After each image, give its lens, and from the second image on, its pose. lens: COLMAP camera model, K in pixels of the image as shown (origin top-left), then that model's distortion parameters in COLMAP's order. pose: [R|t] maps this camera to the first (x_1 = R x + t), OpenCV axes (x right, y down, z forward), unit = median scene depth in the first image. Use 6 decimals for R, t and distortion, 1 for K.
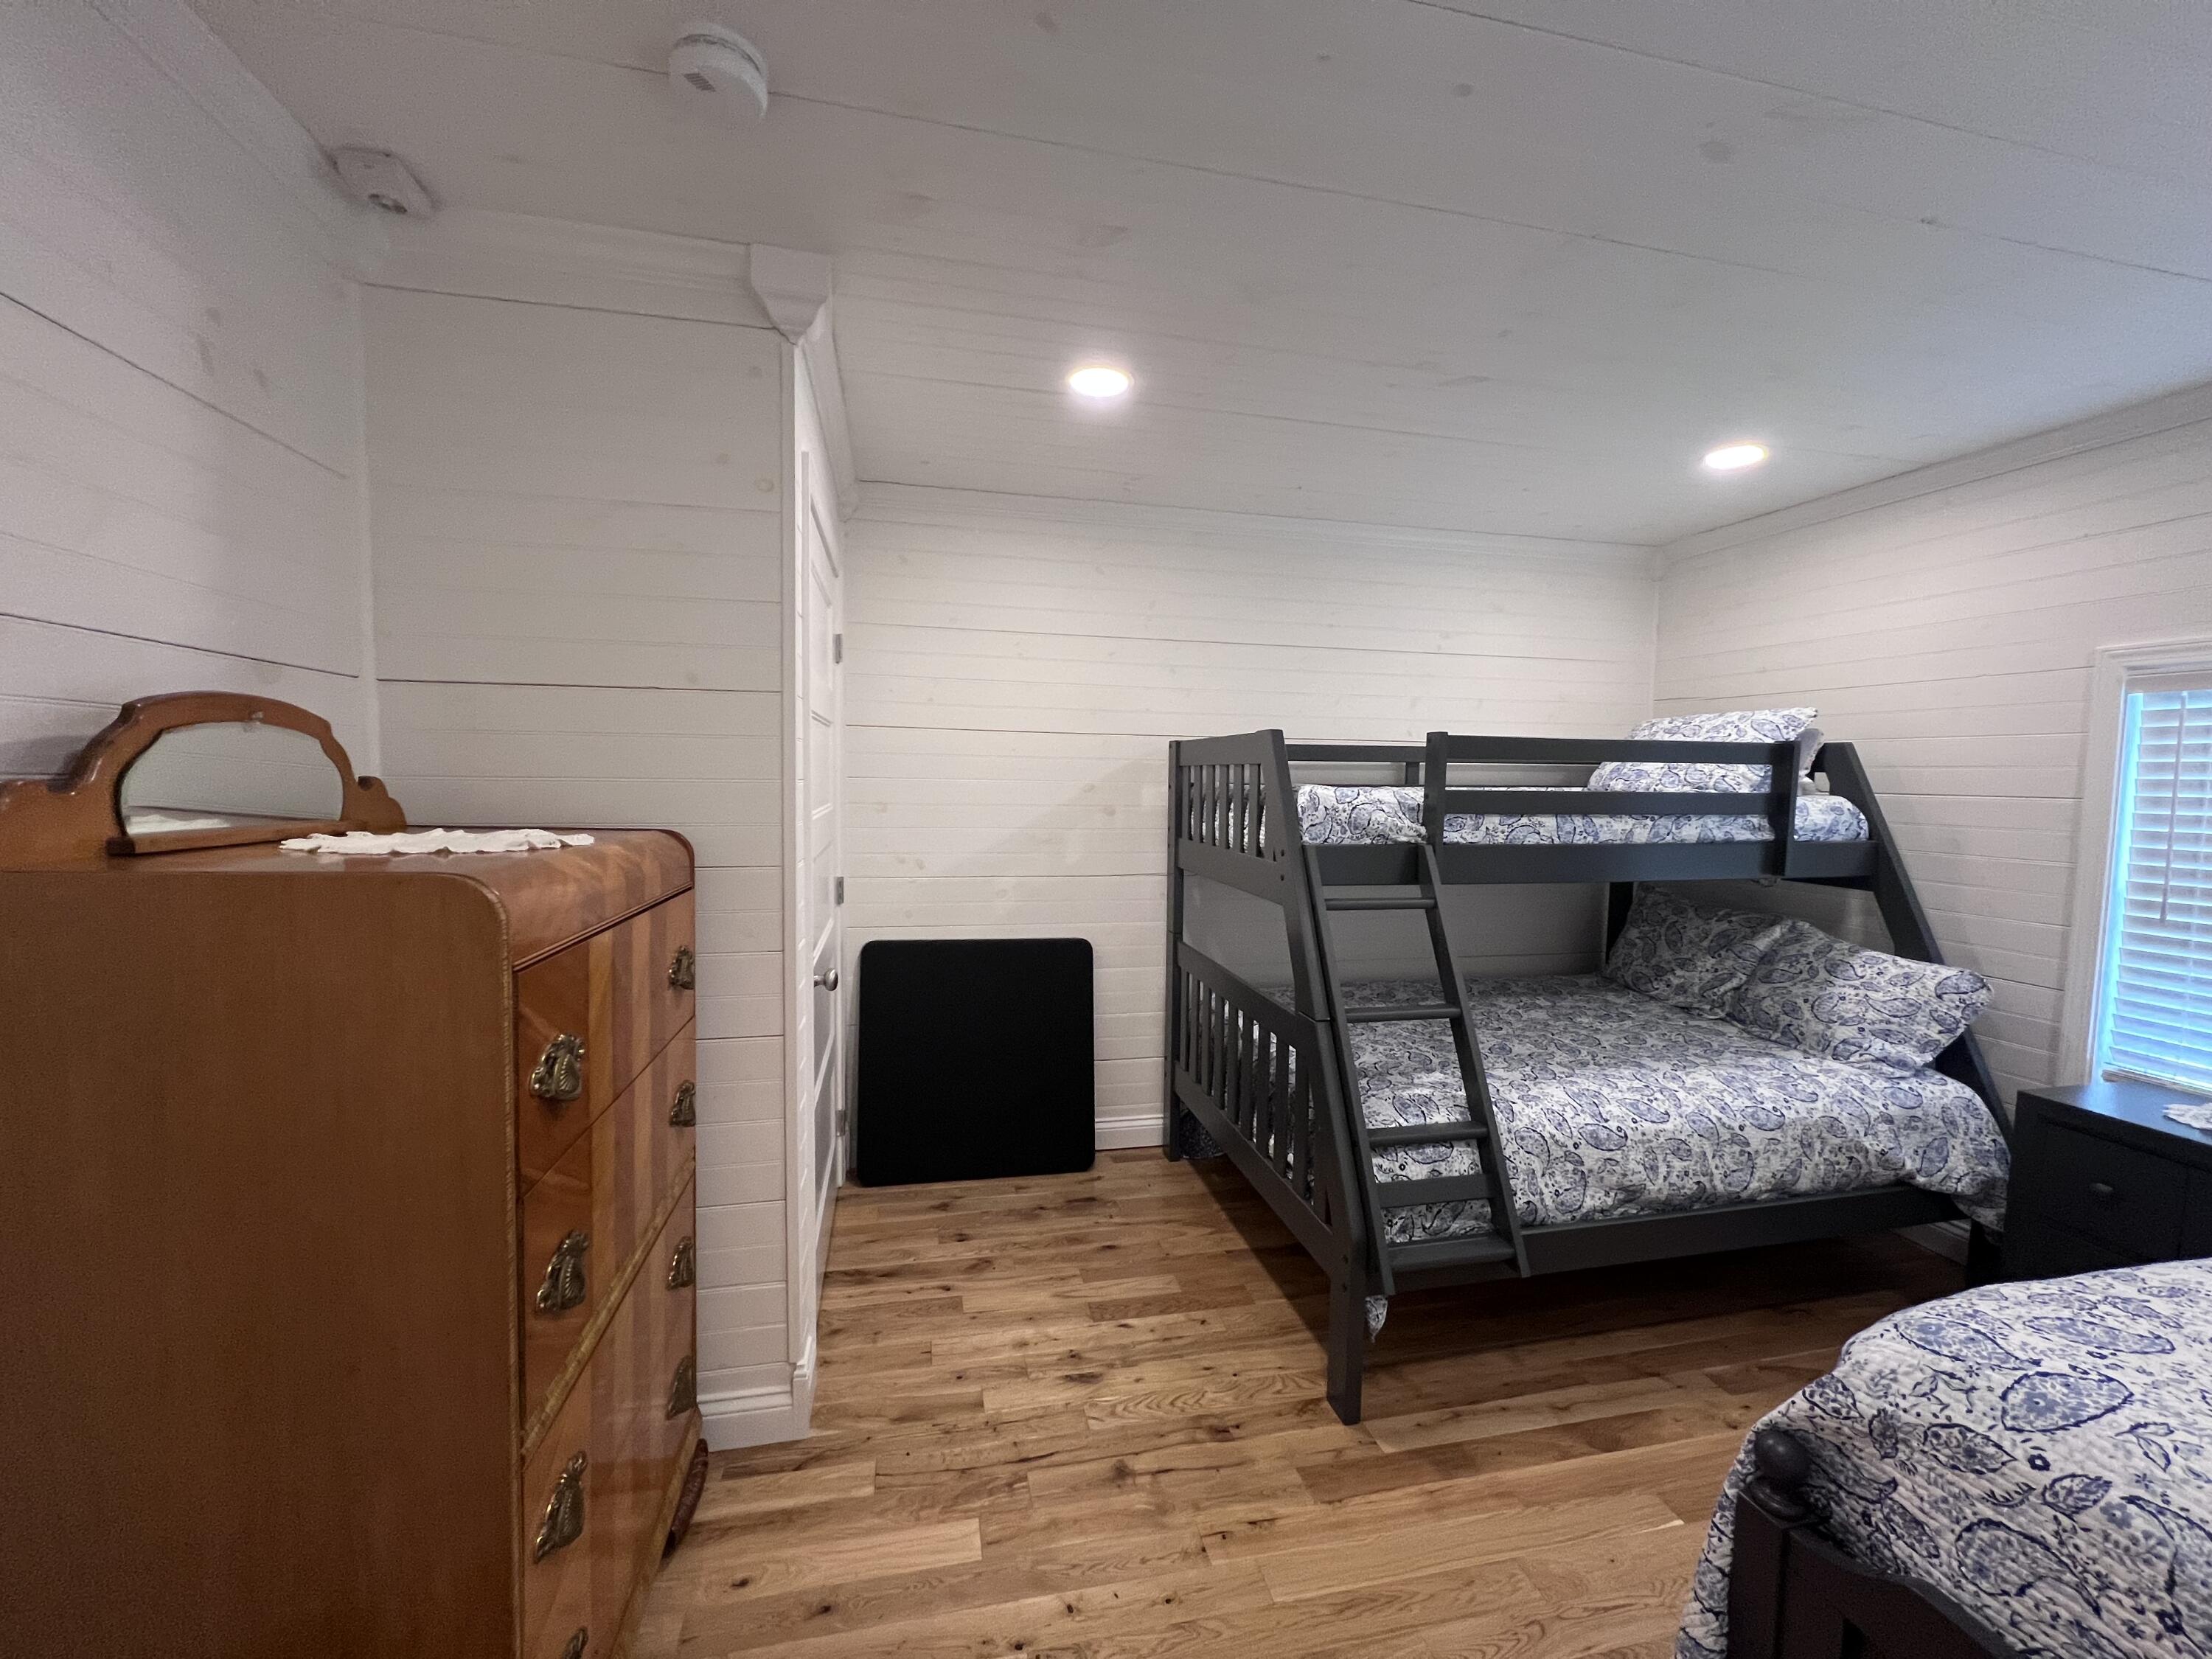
lens RADIAL K [[879.7, 0, 1111.4], [0, 879.7, 836.8], [0, 0, 1]] dist [0.000777, 0.000467]
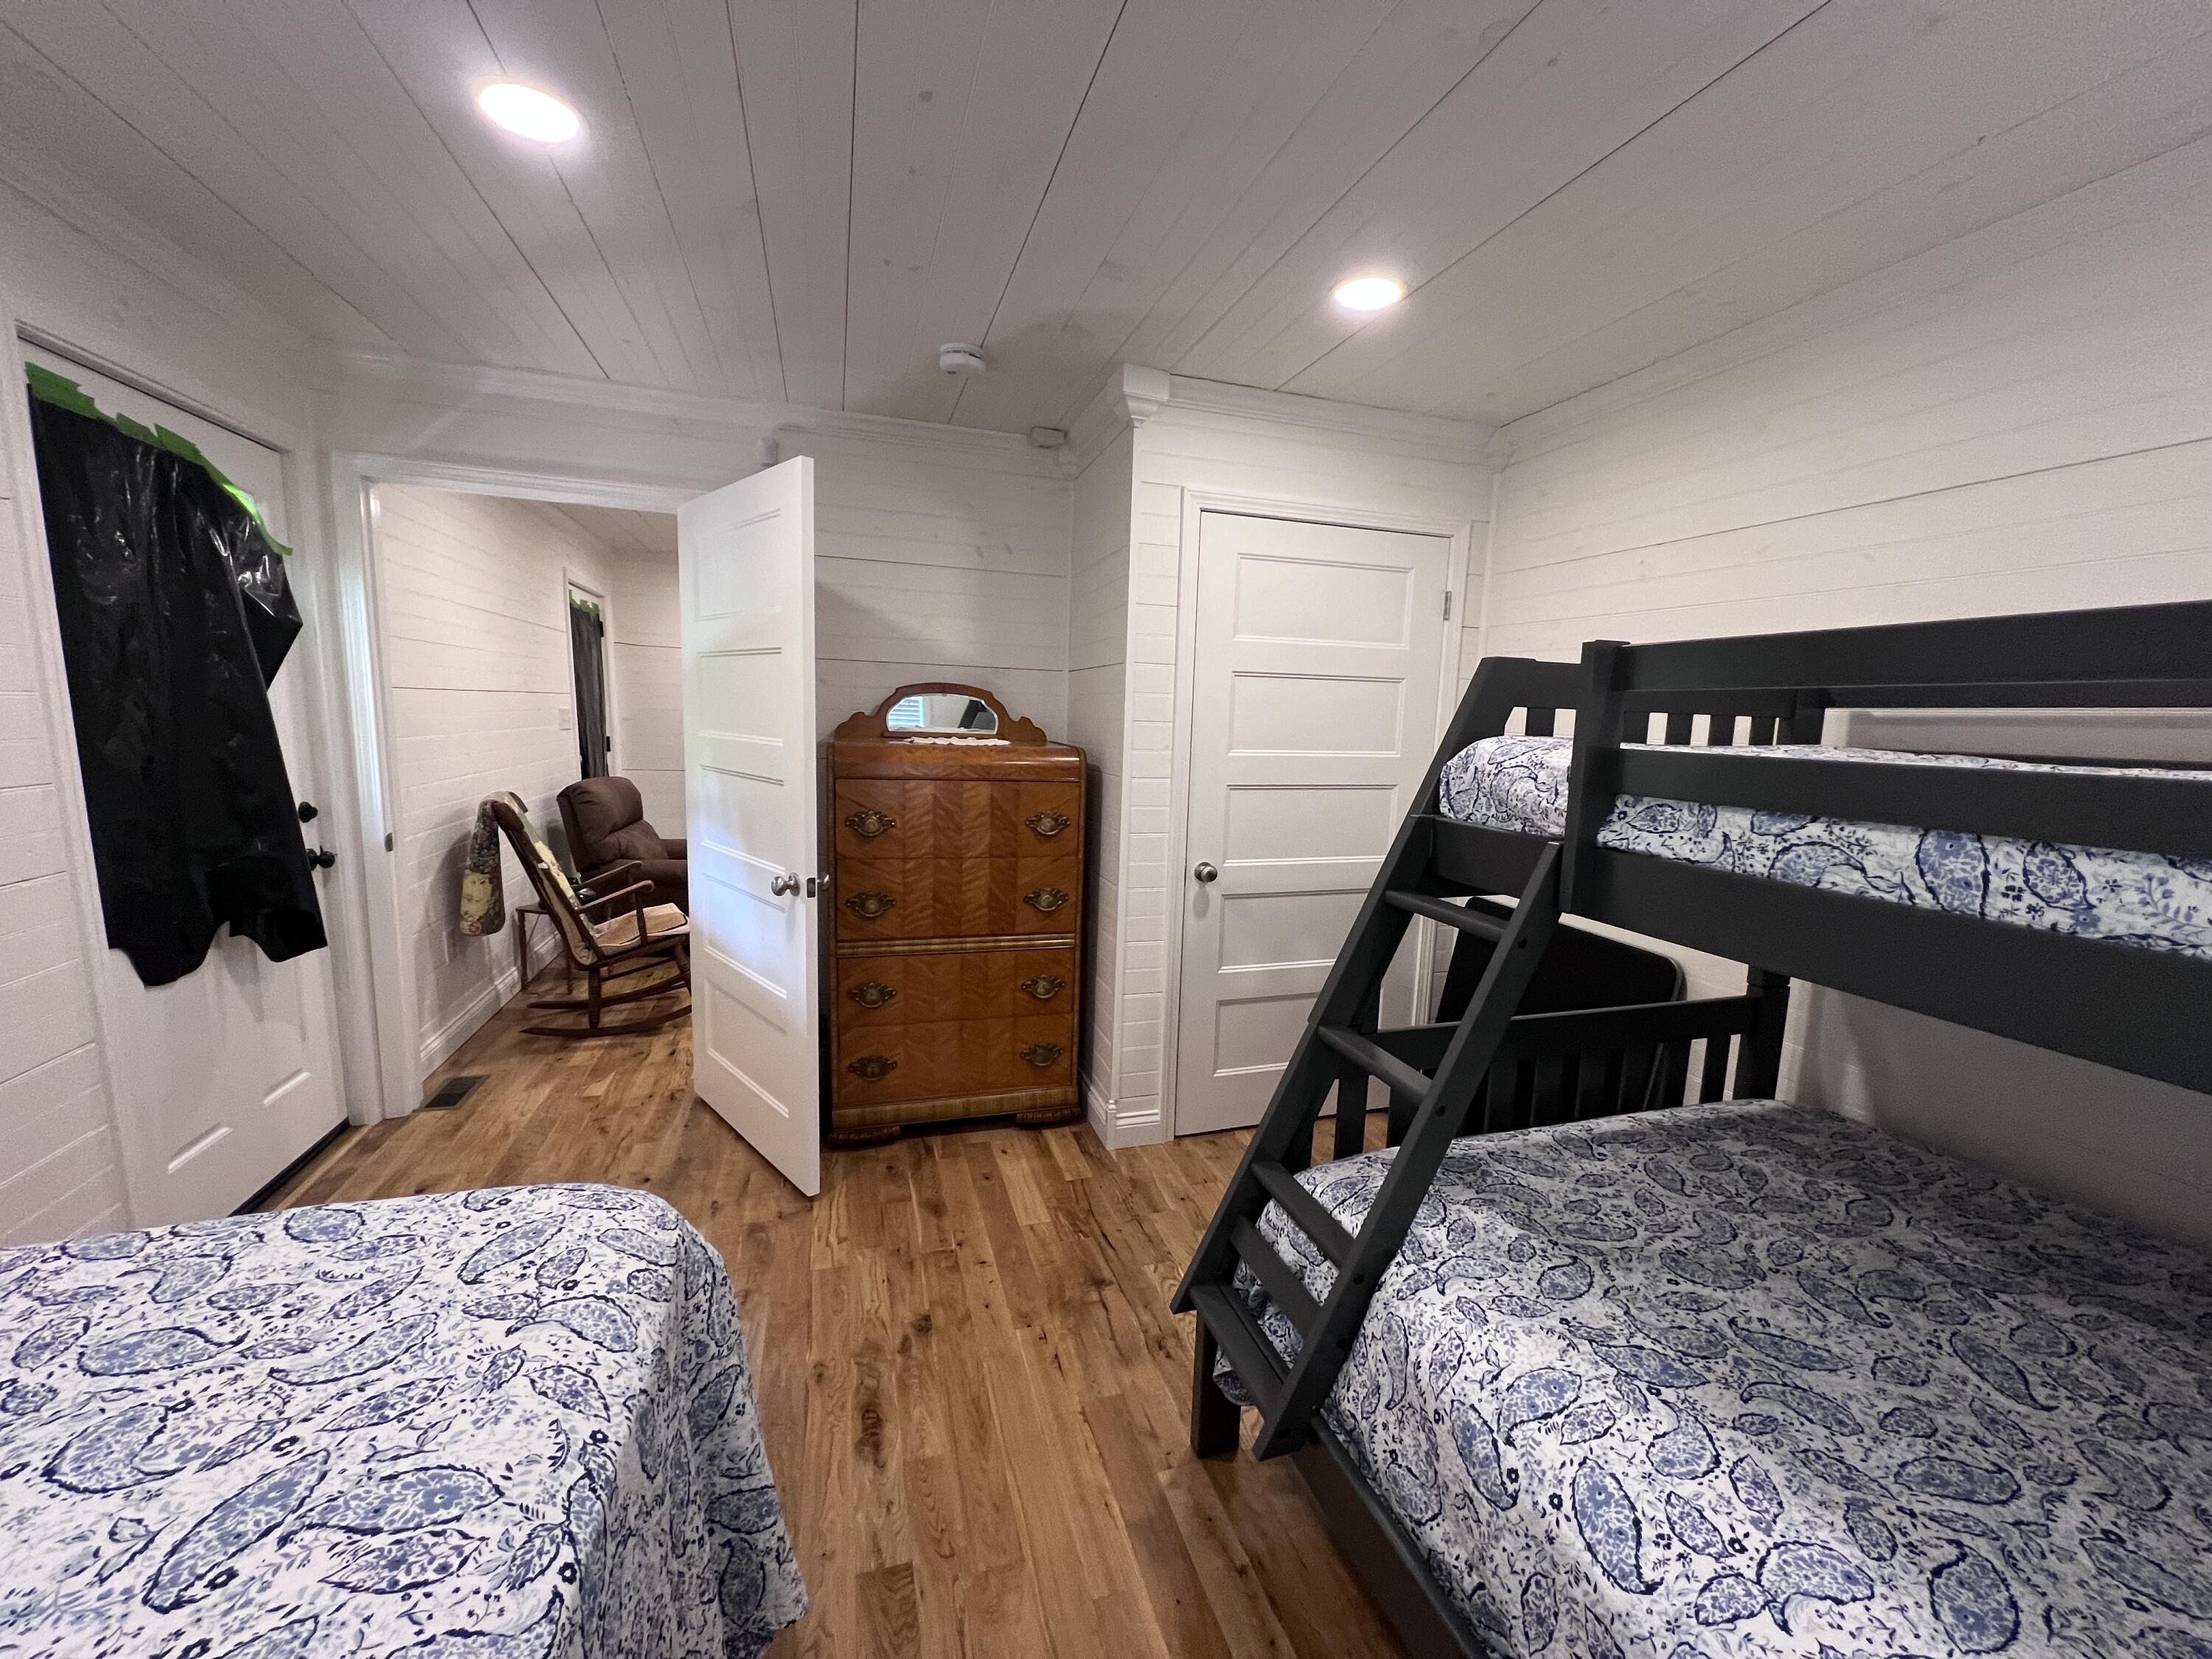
lens RADIAL K [[879.7, 0, 1111.4], [0, 879.7, 836.8], [0, 0, 1]] dist [0.000777, 0.000467]
pose [[0.081768, 0.126417, -0.988601, 0.904618], [-0.098485, 0.988093, 0.118207, -0.034043], [0.991774, 0.087697, 0.093244, 0.661210]]
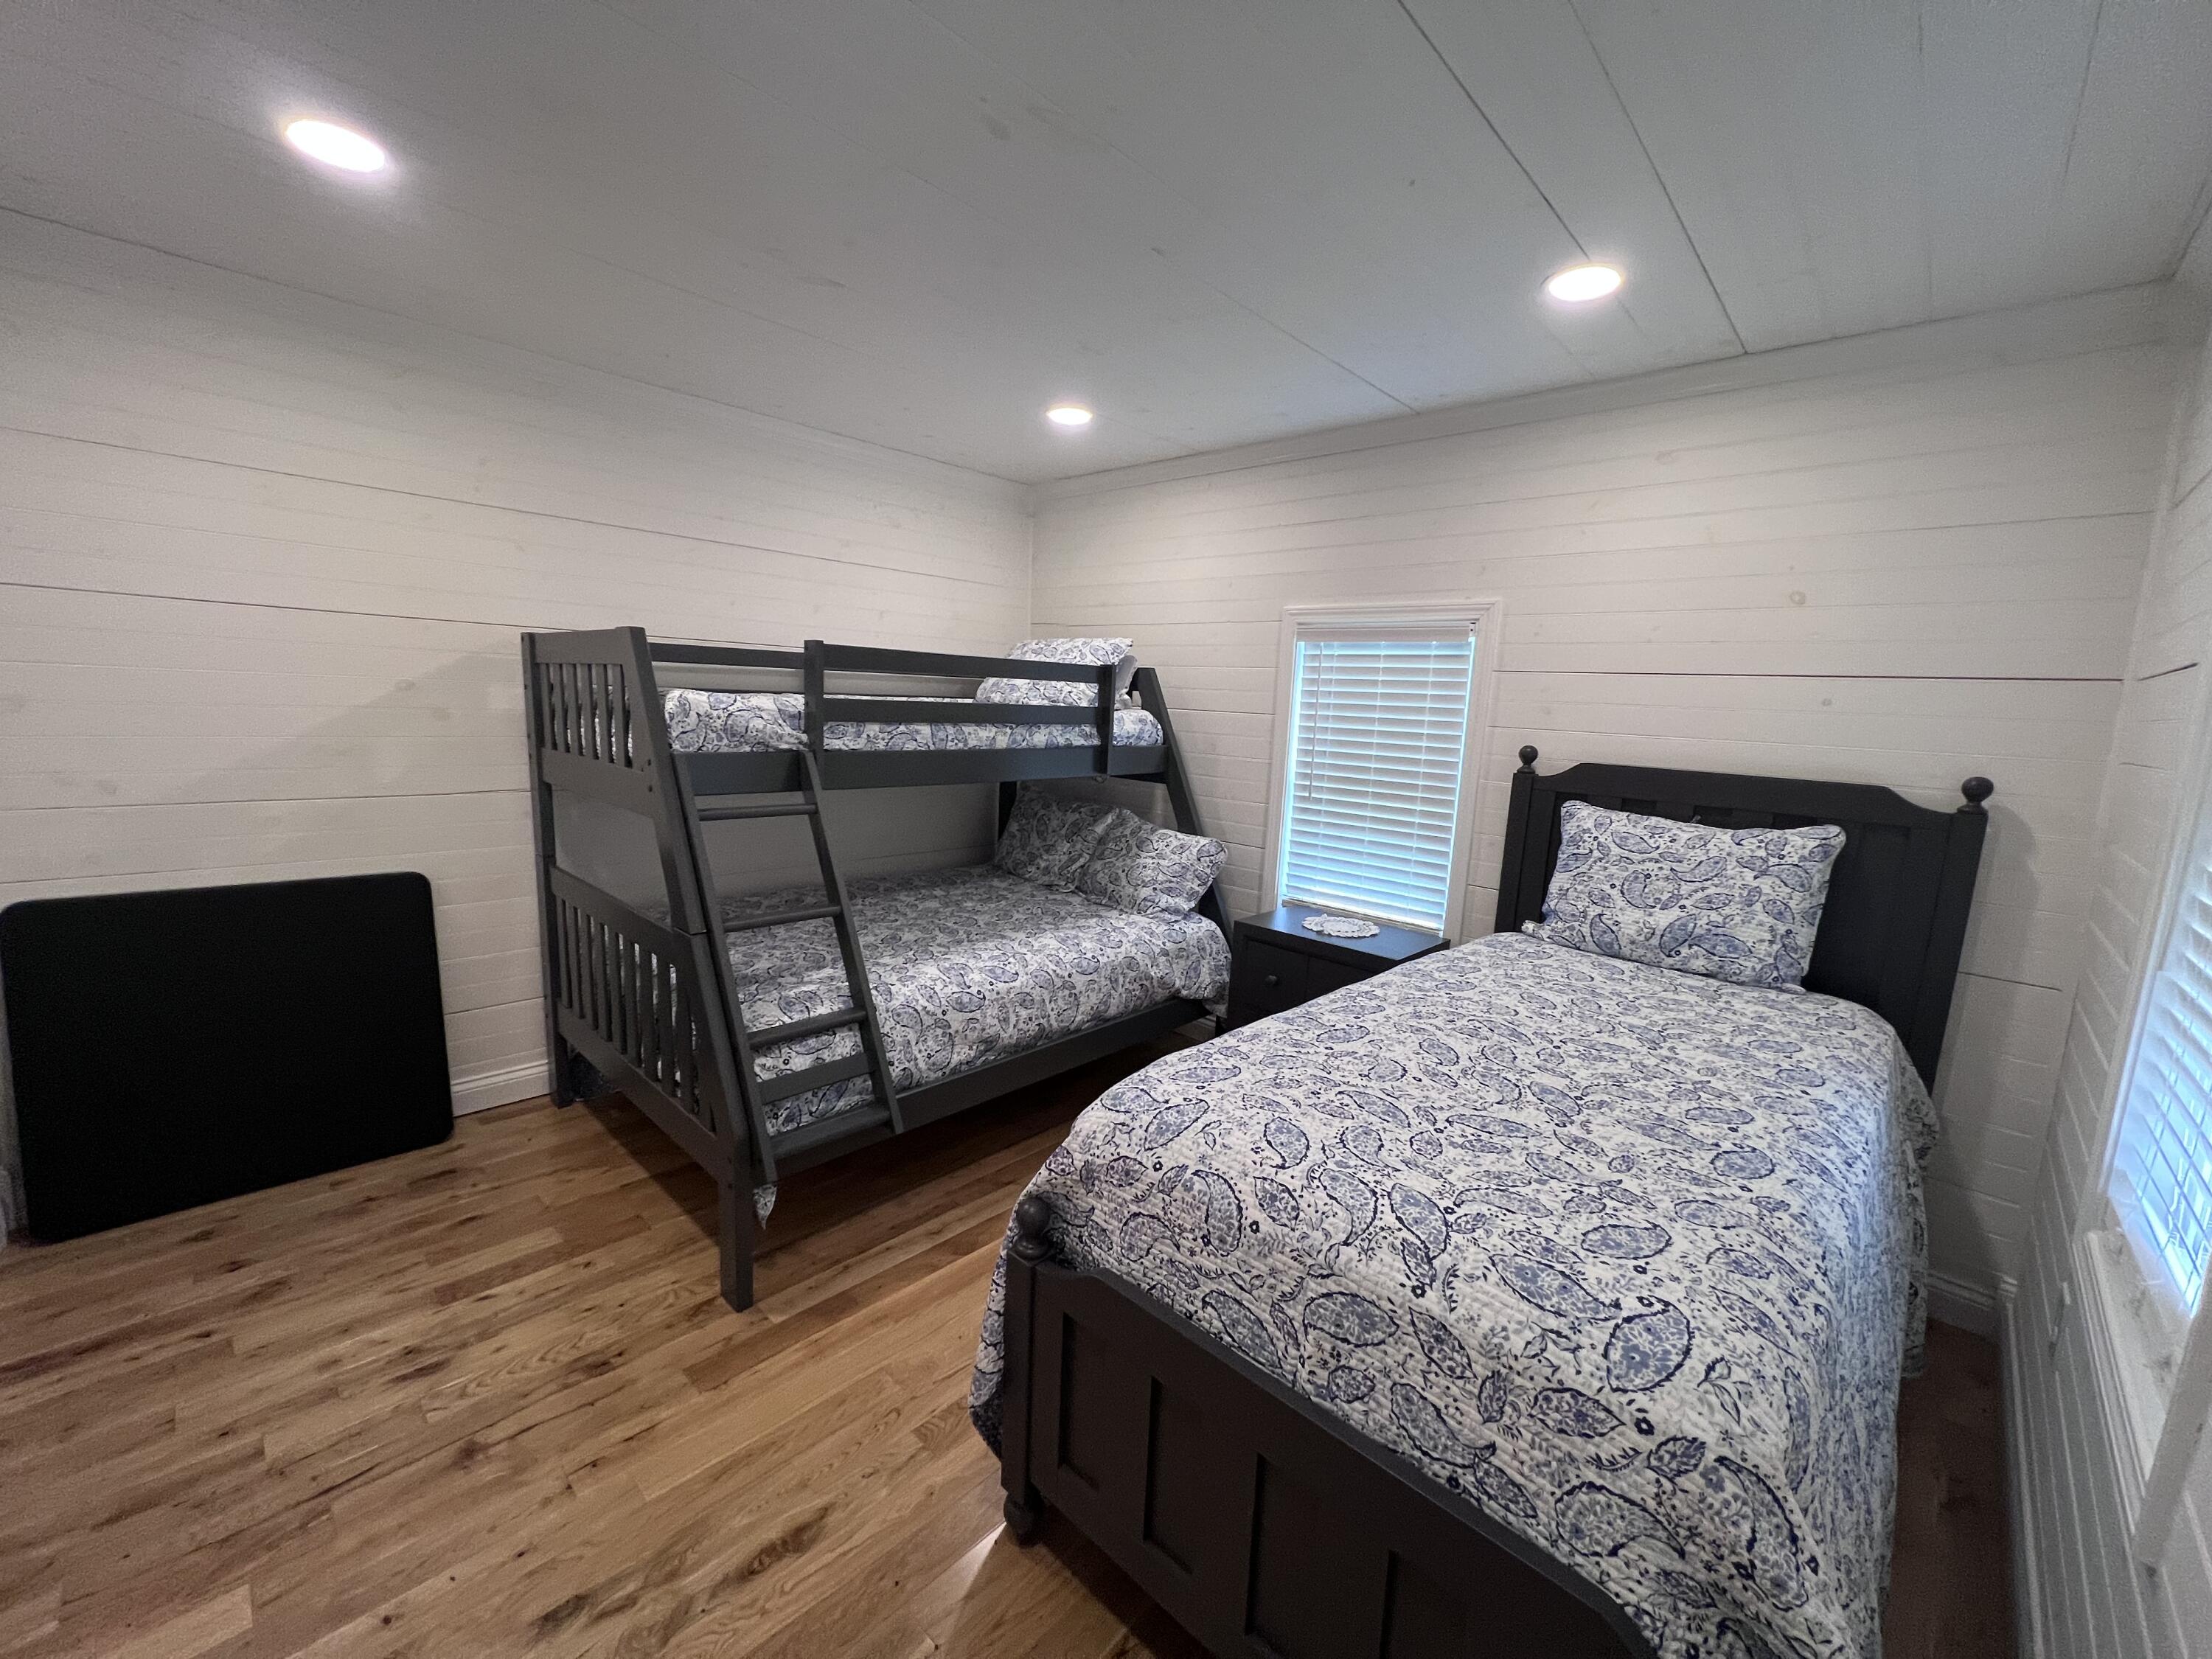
lens RADIAL K [[878.8, 0, 1109.1], [0, 878.8, 836.0], [0, 0, 1]] dist [-0.001220, 0.000468]
pose [[0.830295, -0.064026, 0.553634, 0.077574], [0.006789, 0.994467, 0.104826, 0.001561], [-0.557283, -0.083278, 0.826136, -0.047488]]
